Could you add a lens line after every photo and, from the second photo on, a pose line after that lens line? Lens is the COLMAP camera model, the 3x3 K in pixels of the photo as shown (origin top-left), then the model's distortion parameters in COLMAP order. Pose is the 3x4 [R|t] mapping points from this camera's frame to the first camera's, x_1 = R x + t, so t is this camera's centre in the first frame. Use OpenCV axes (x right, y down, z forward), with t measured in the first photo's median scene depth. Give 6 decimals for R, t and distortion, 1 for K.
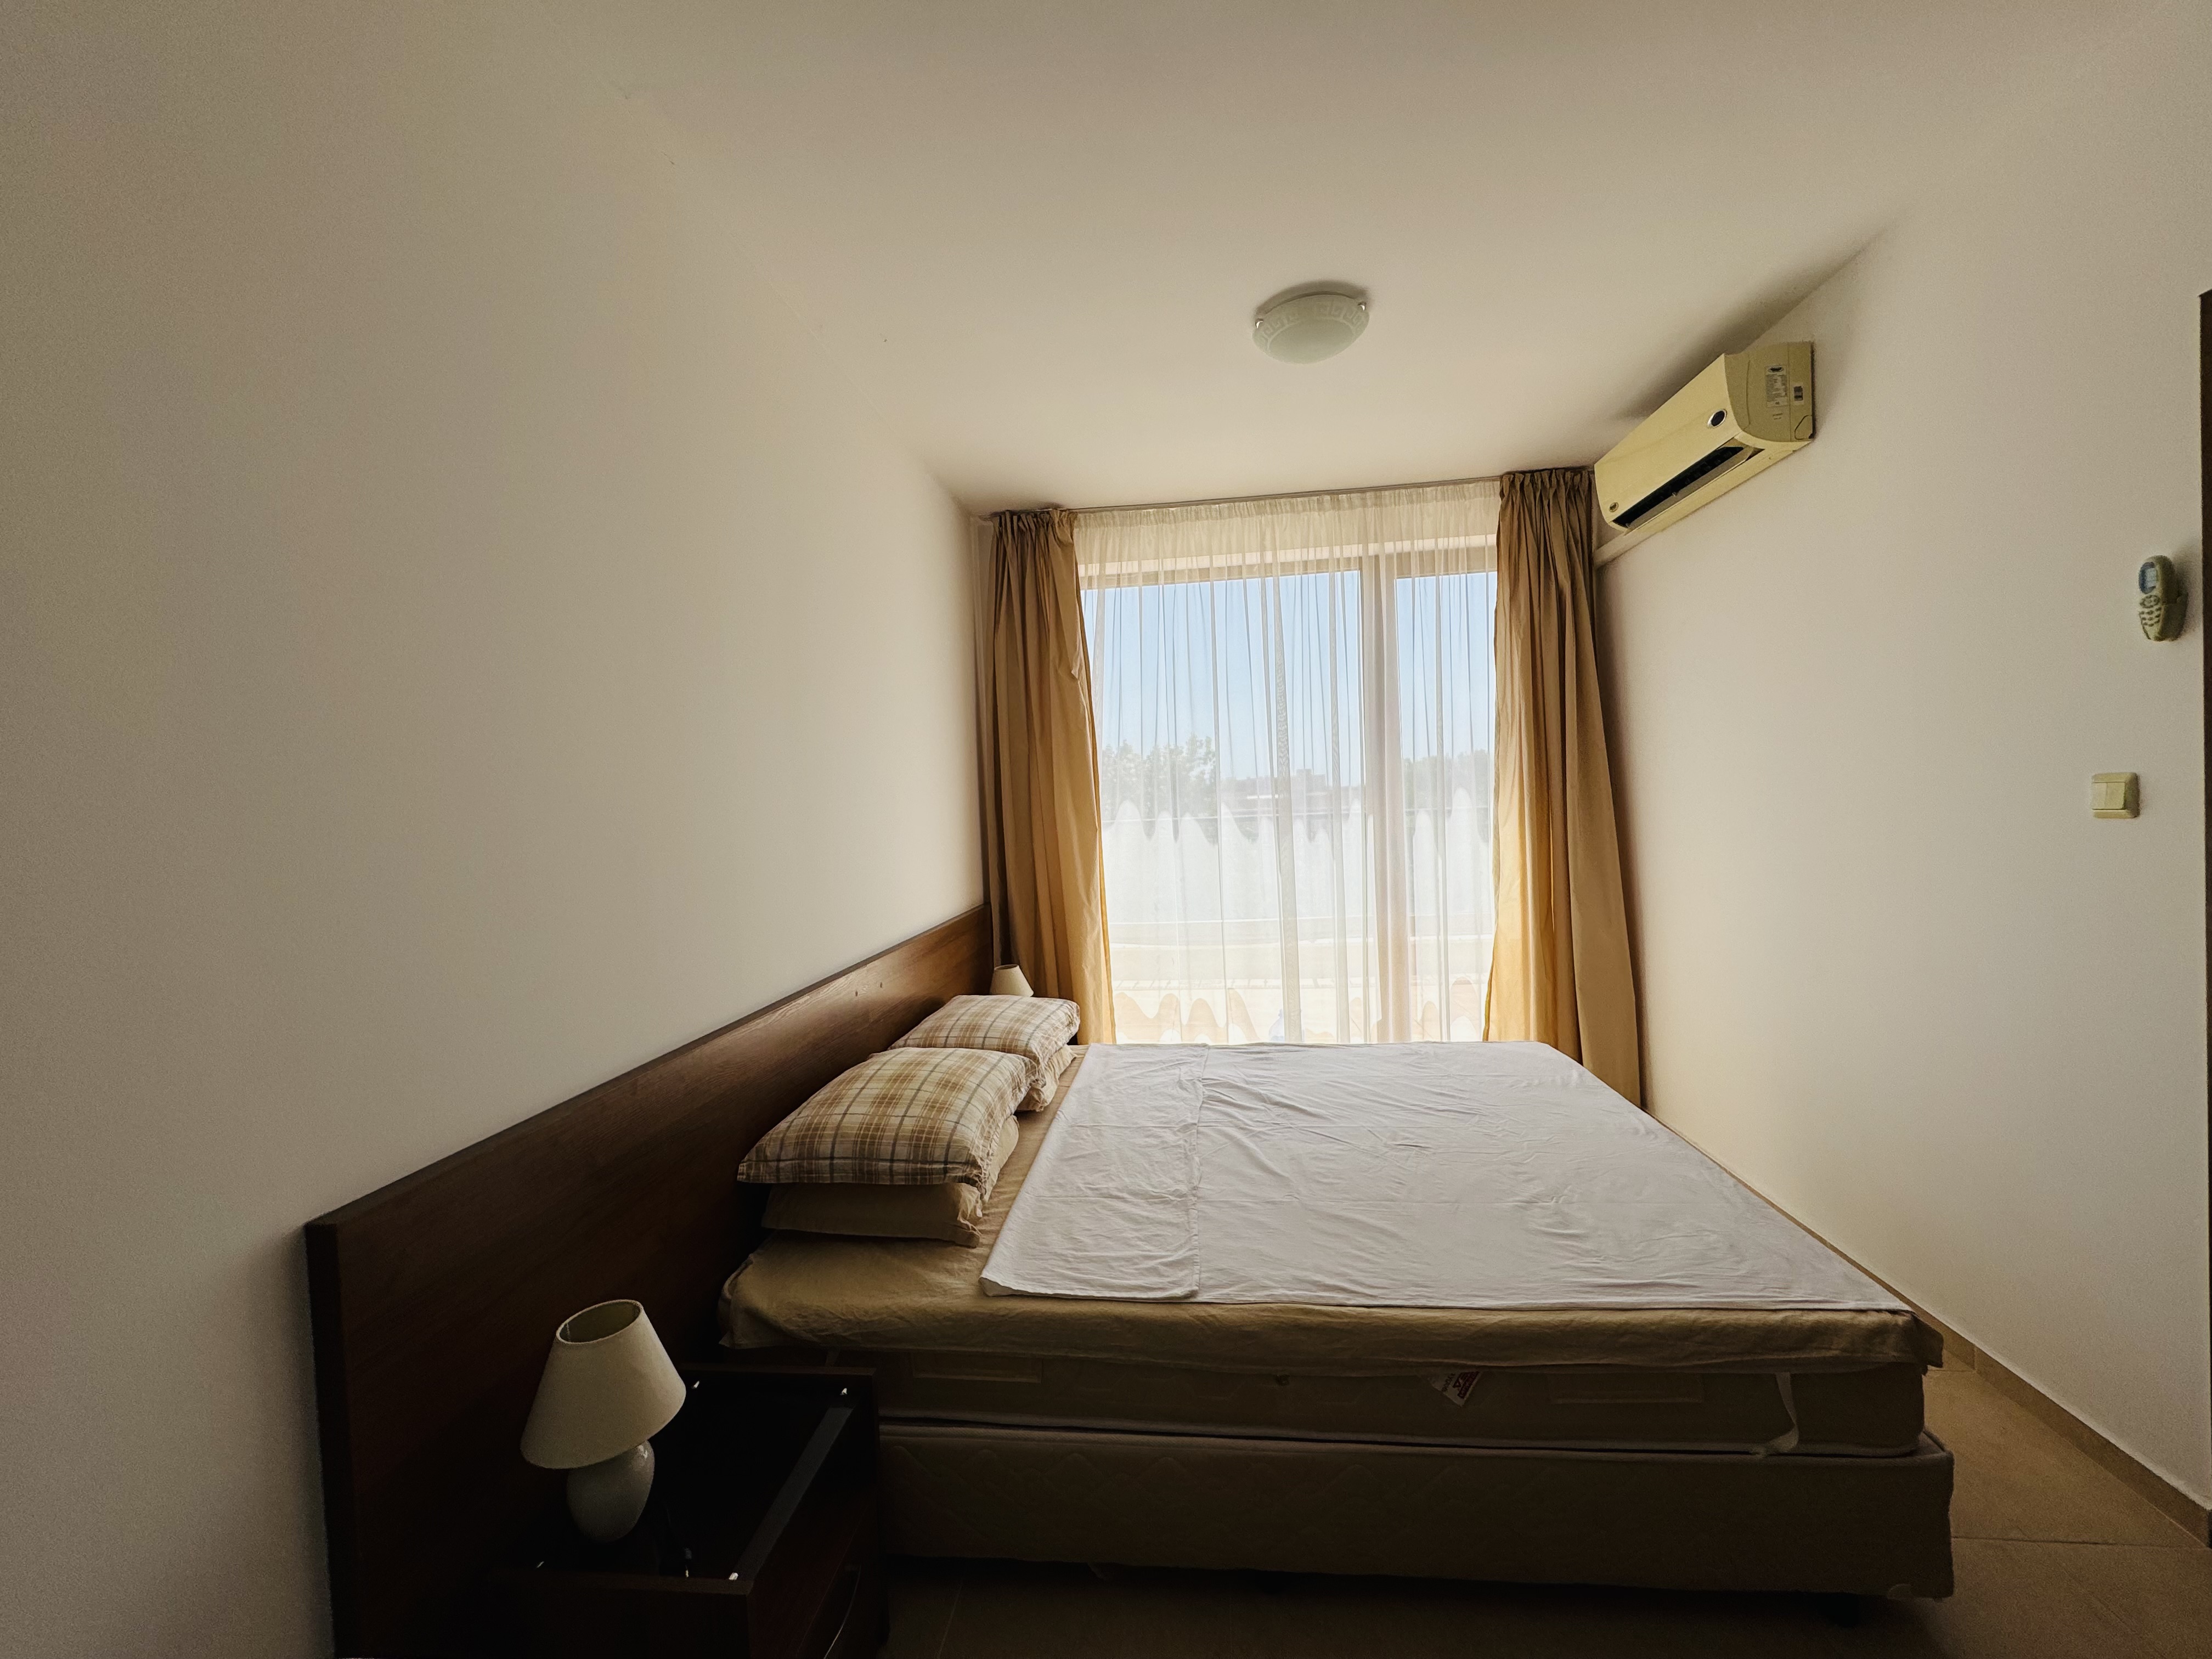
lens RADIAL K [[883.9, 0, 1107.4], [0, 883.9, 828.8], [0, 0, 1]] dist [0.000725, 0.000456]
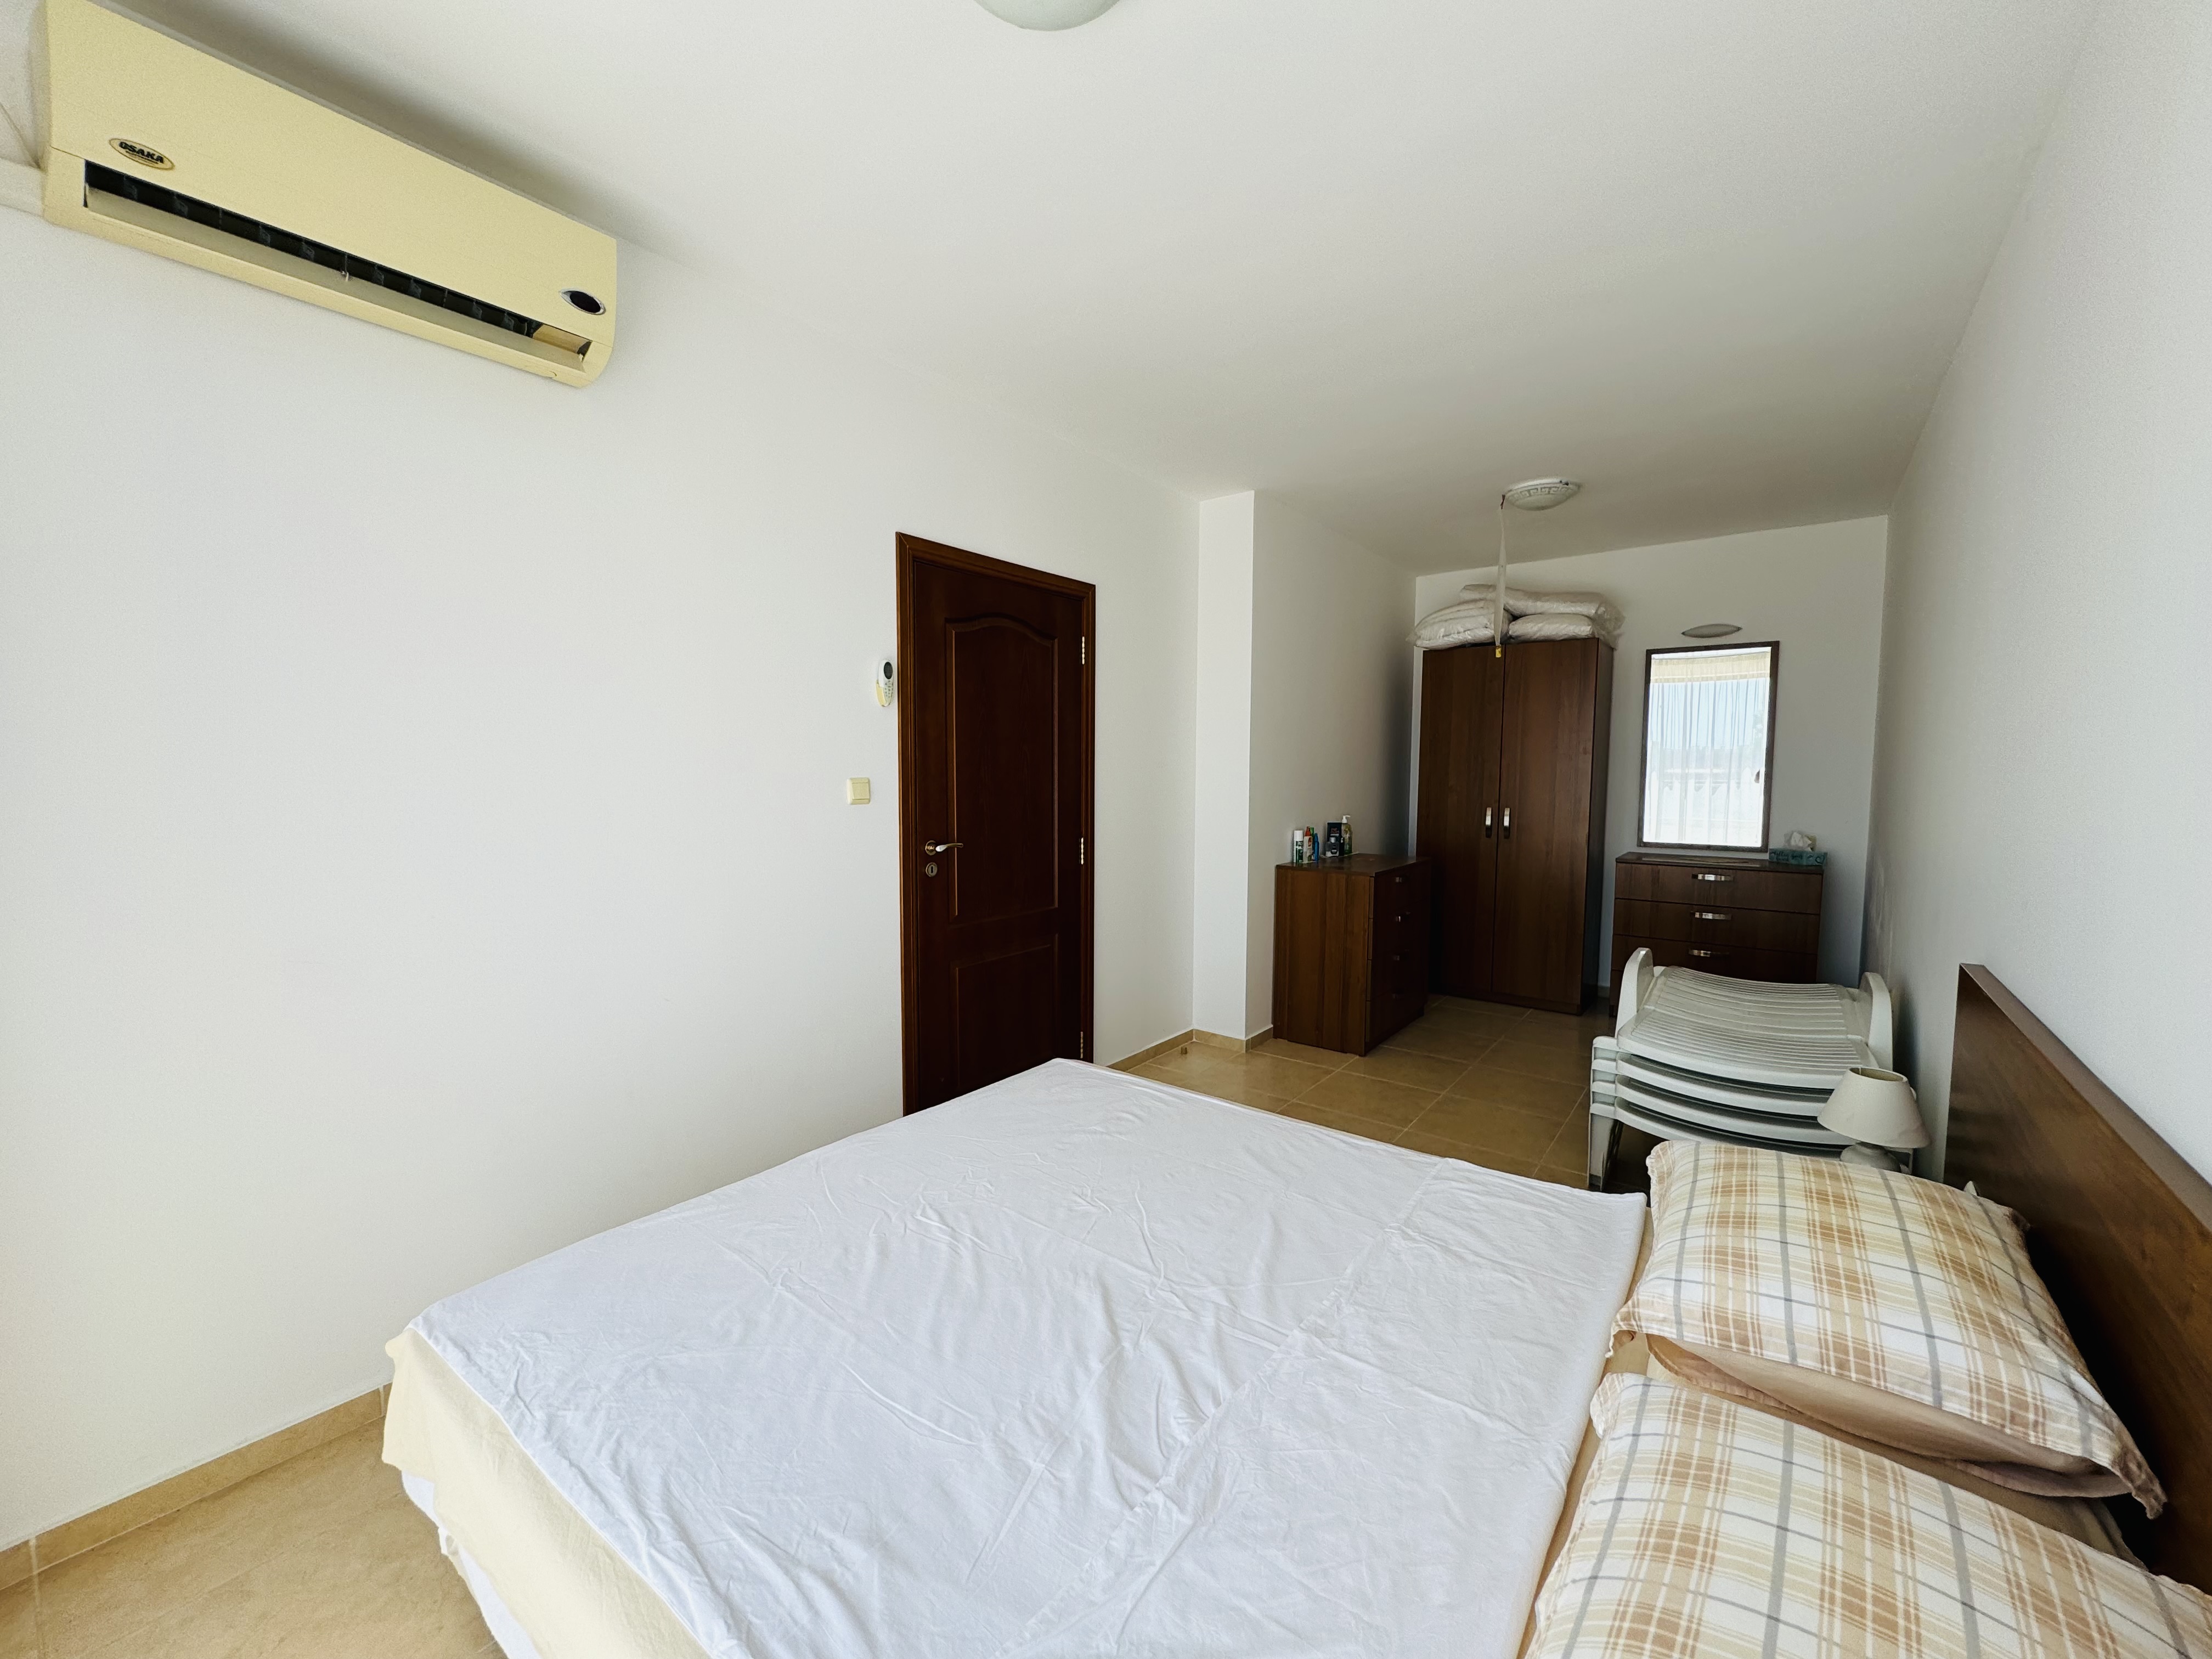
lens RADIAL K [[884.2, 0, 1106.0], [0, 884.2, 829.5], [0, 0, 1]] dist [-0.002821, 0.000547]
pose [[-0.856851, 0.008303, 0.515497, -0.098542], [0.055003, 0.995636, 0.075389, -0.047512], [-0.512621, 0.092951, -0.853569, 1.585550]]
